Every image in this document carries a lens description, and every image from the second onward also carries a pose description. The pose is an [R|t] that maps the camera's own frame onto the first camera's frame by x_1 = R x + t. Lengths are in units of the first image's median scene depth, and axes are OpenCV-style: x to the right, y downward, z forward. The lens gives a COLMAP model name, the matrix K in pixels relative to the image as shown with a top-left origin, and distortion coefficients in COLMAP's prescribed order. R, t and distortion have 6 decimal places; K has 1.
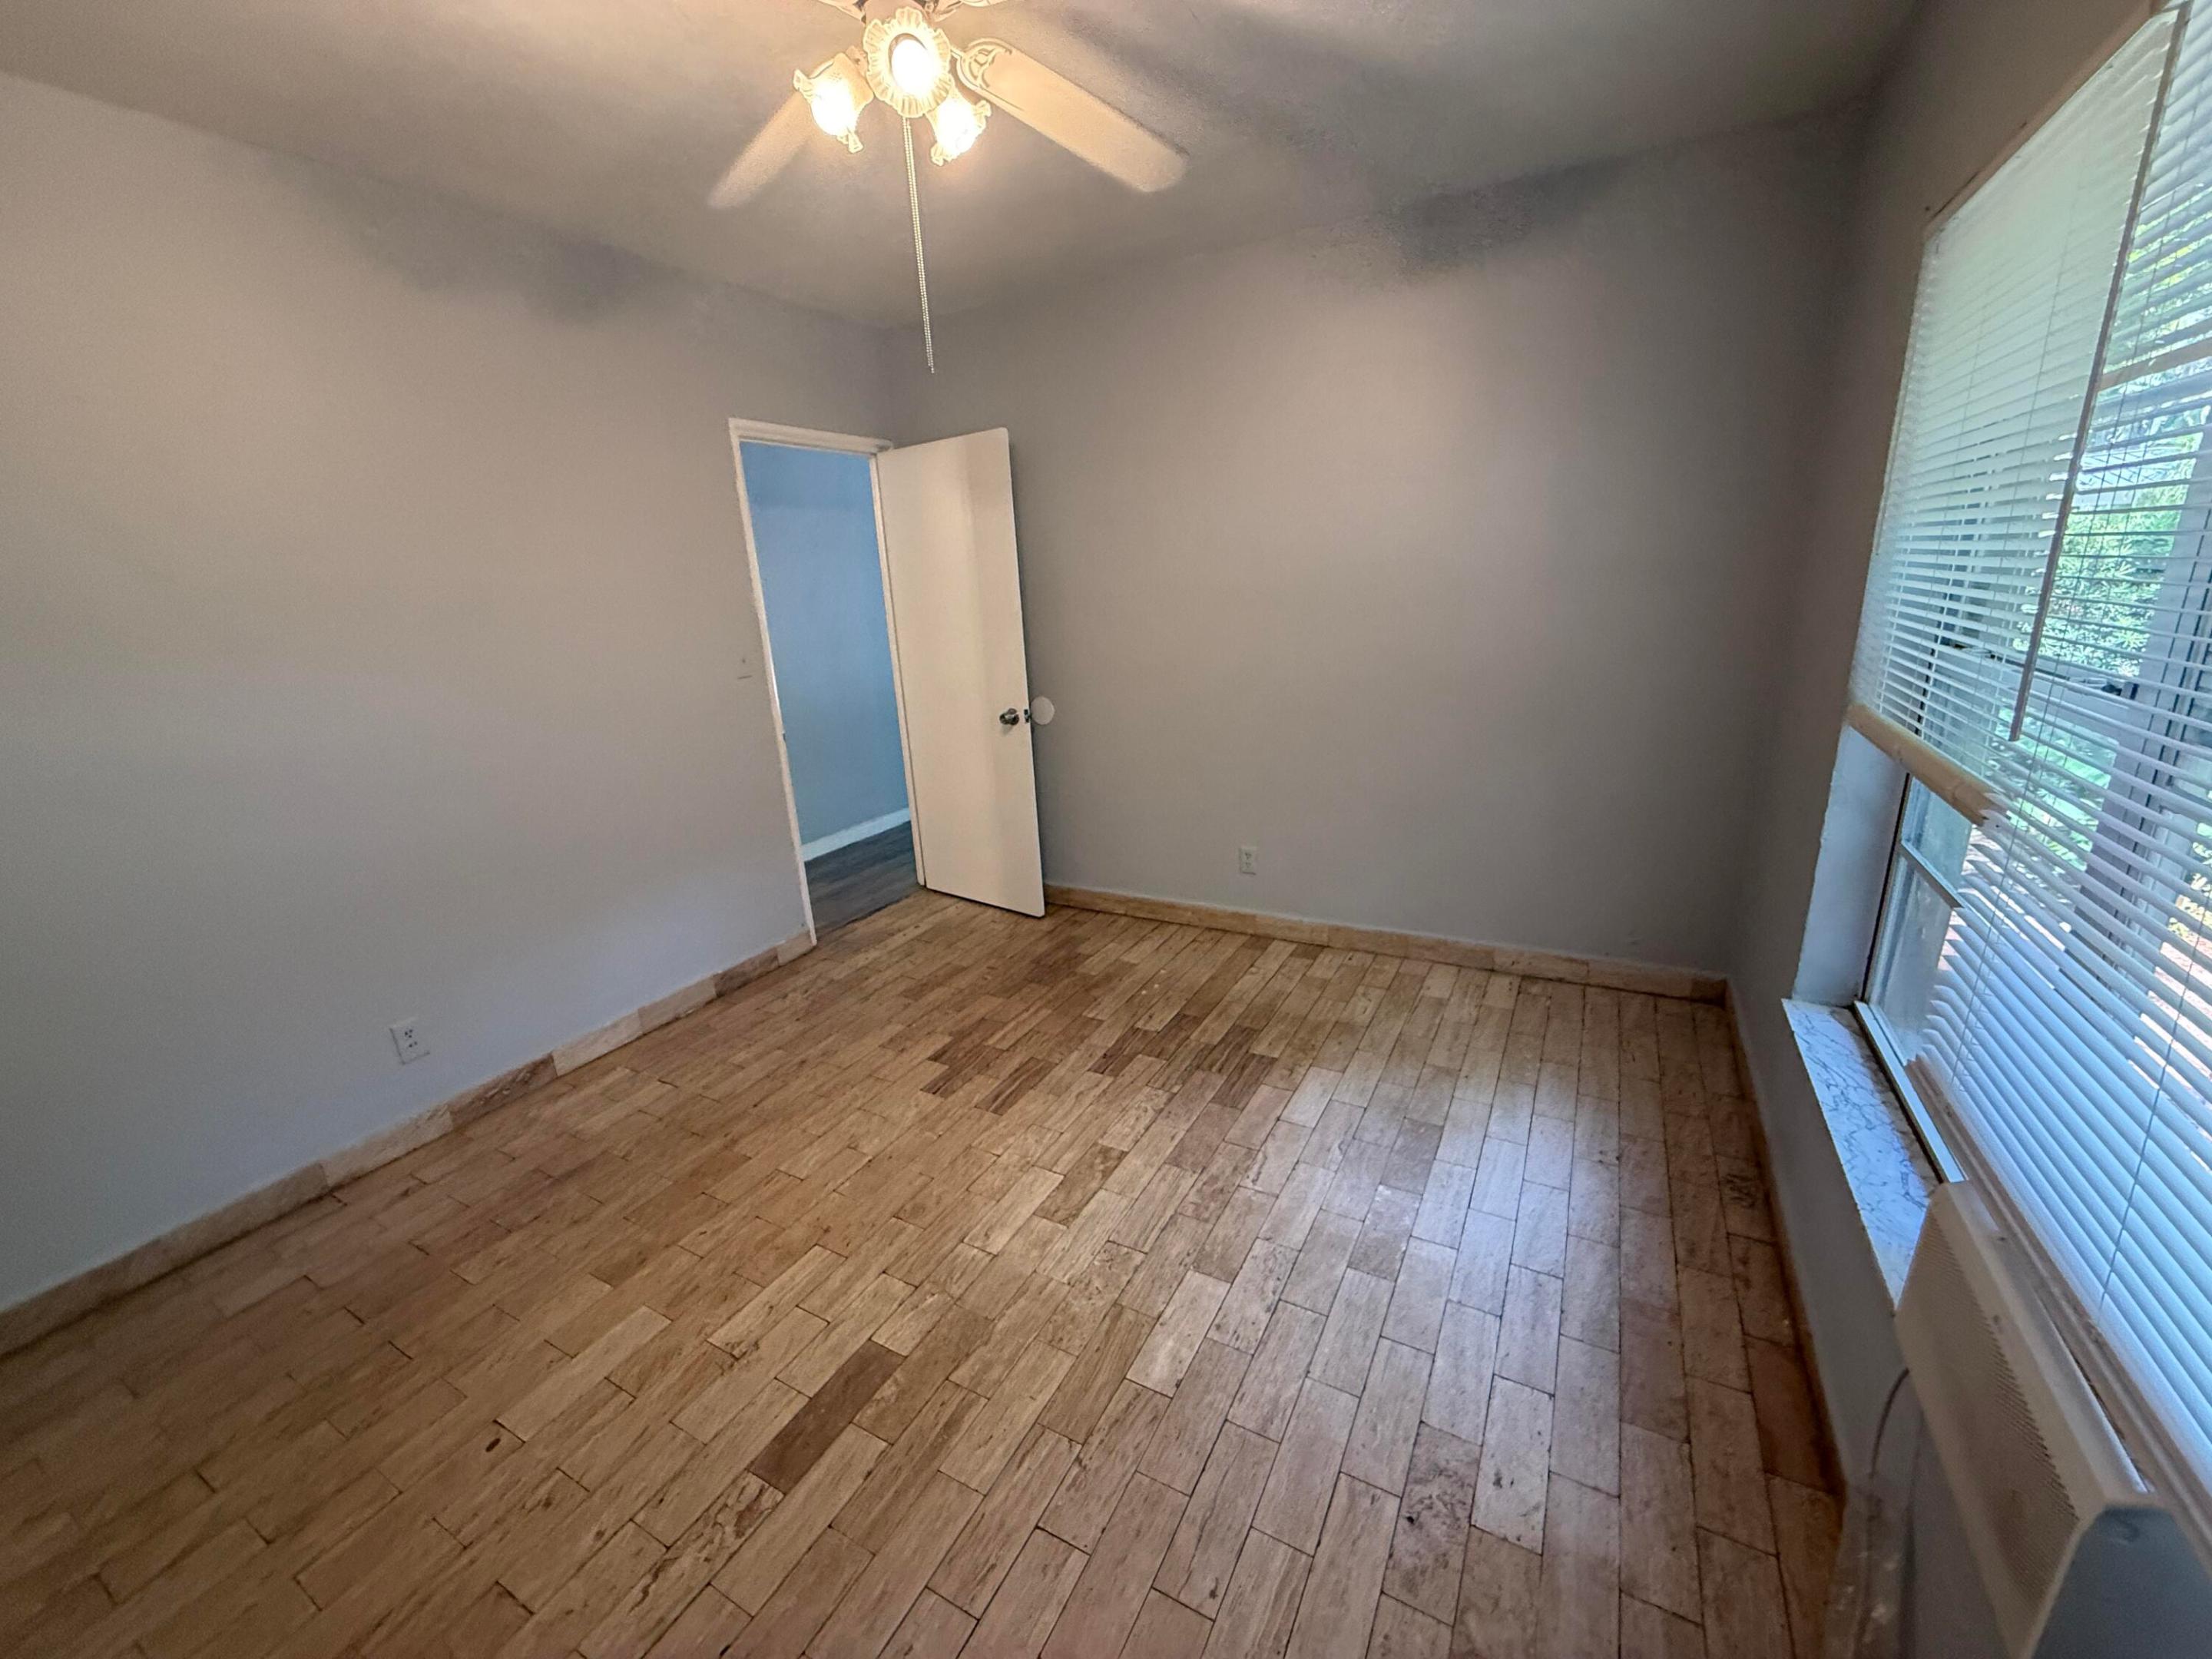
lens RADIAL K [[882.7, 0, 1098.8], [0, 882.7, 828.2], [0, 0, 1]] dist [-0.001320, 0.000135]
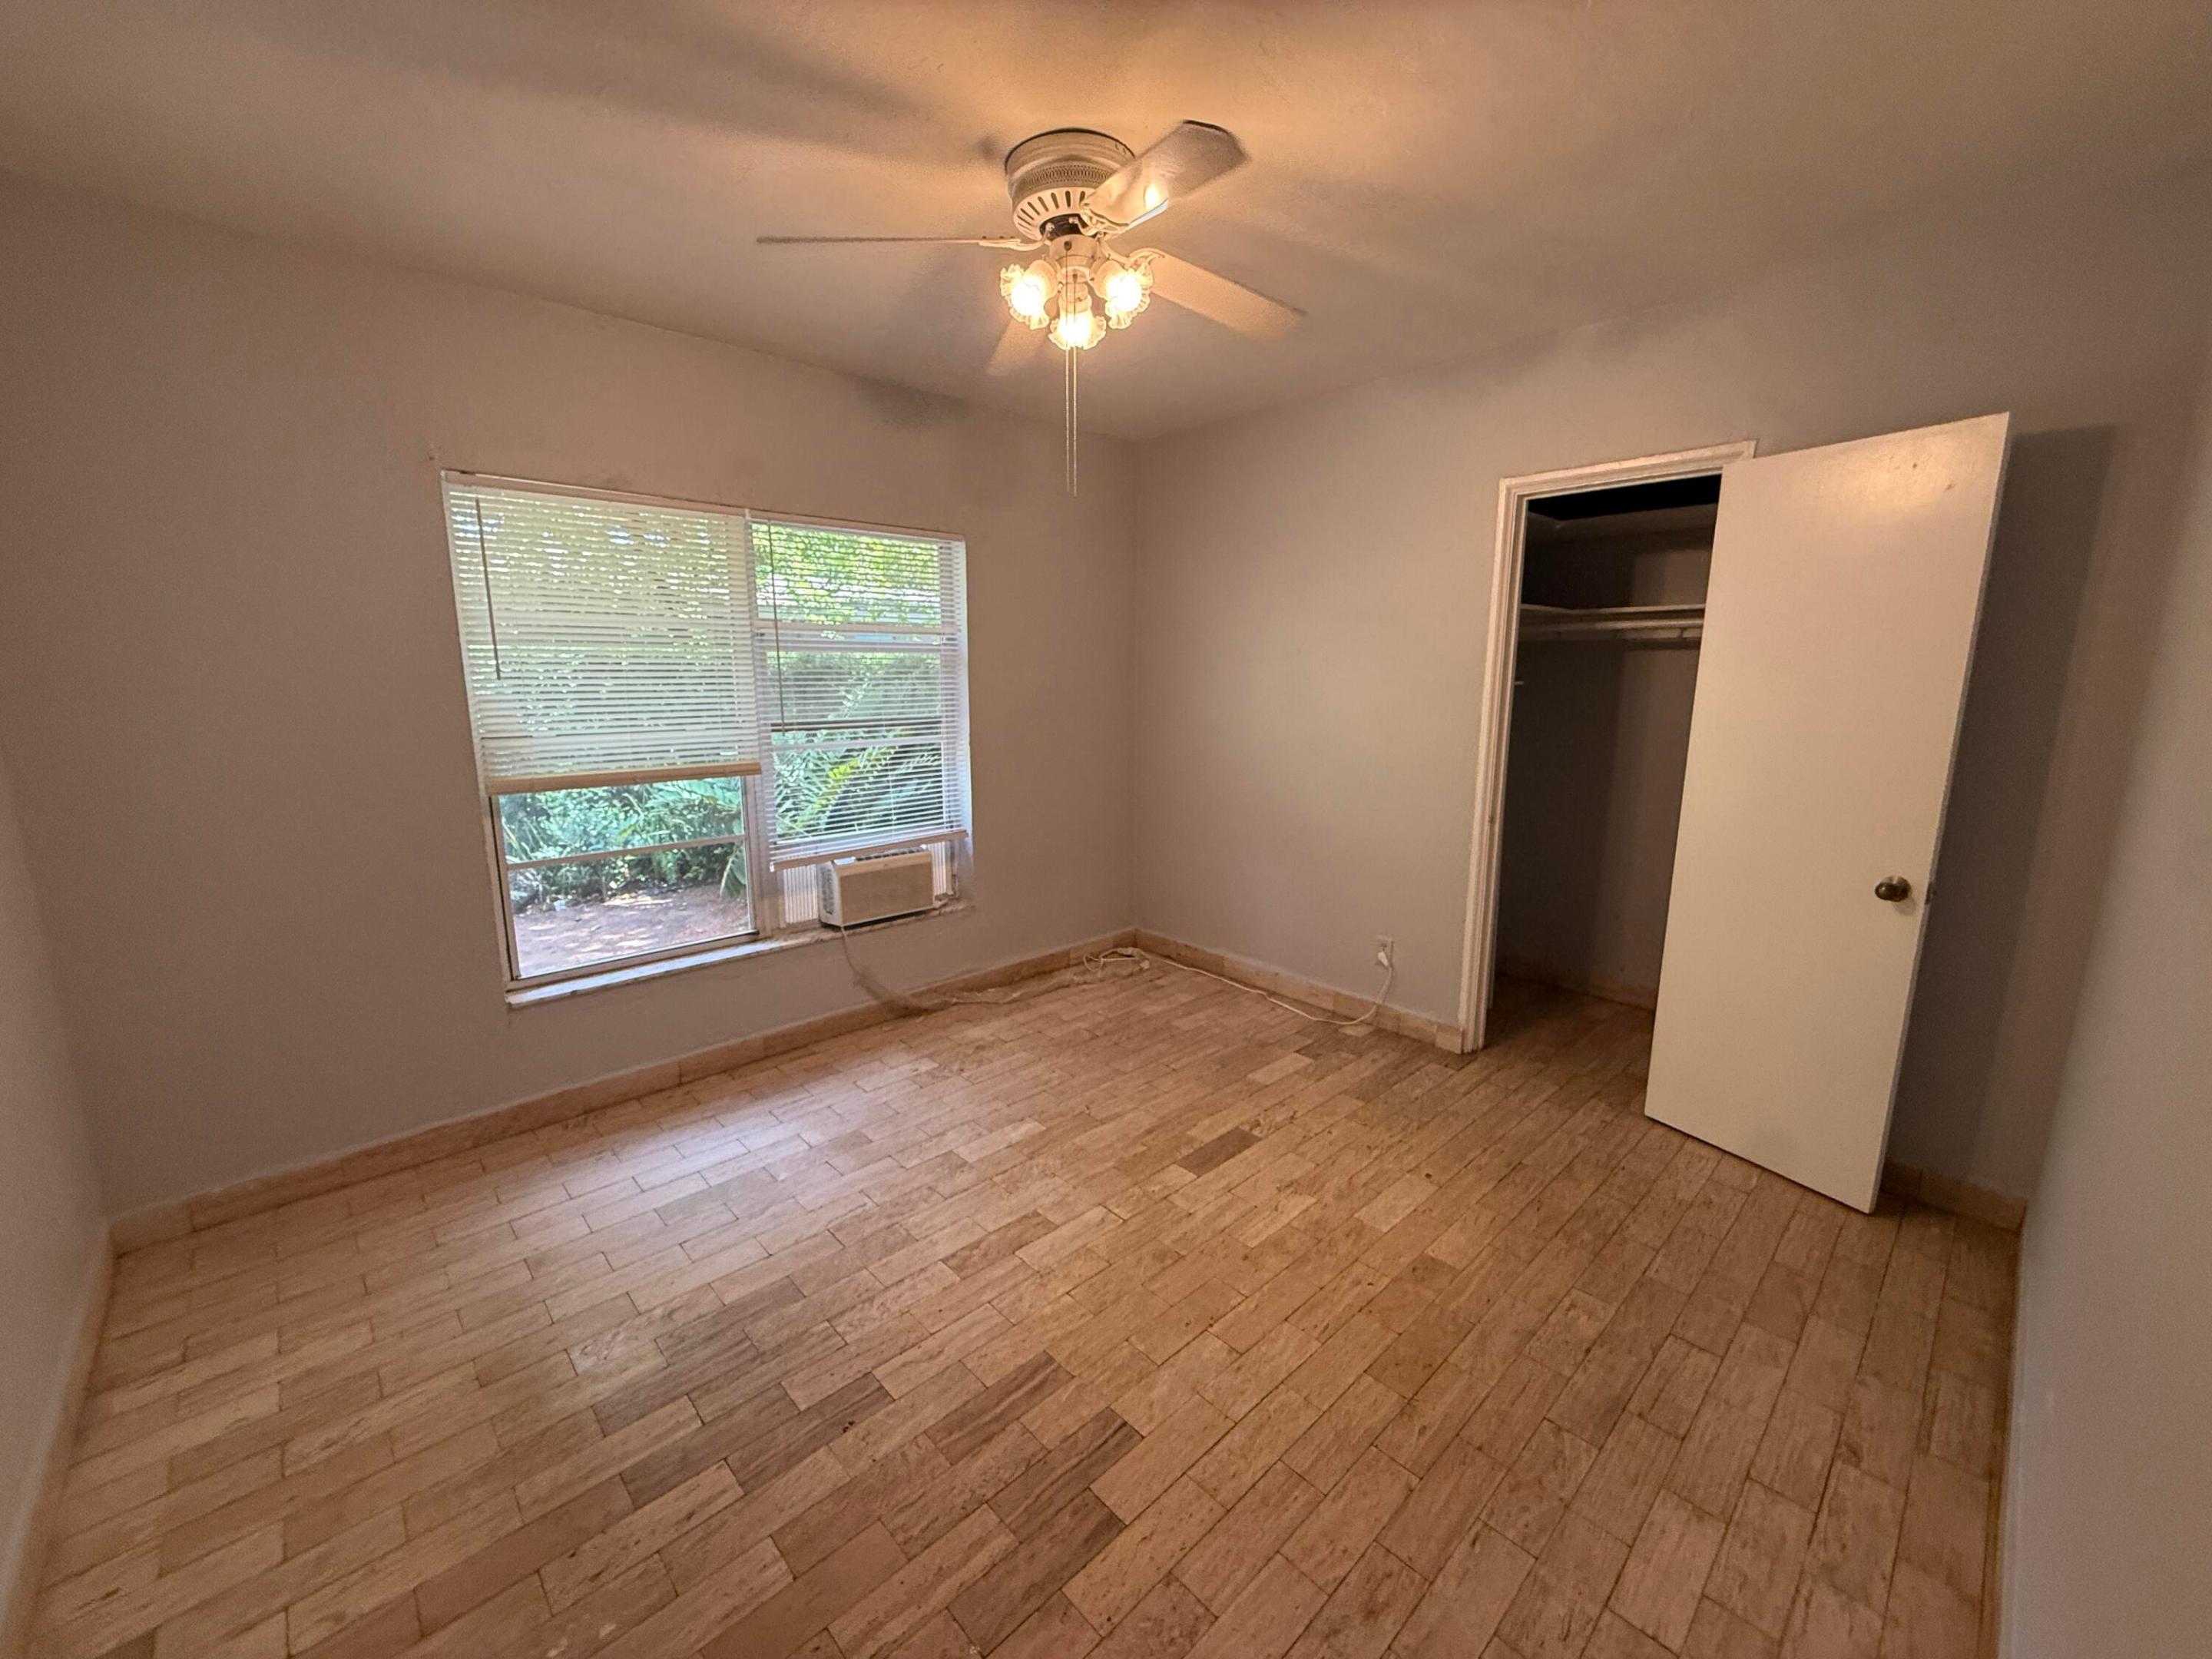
lens RADIAL K [[882.7, 0, 1100.3], [0, 882.7, 830.5], [0, 0, 1]] dist [-0.001320, 0.000135]
pose [[-0.952320, -0.002634, 0.305088, -0.416507], [0.131264, 0.899146, 0.417500, -0.419764], [-0.275419, 0.437641, -0.855929, 1.552959]]
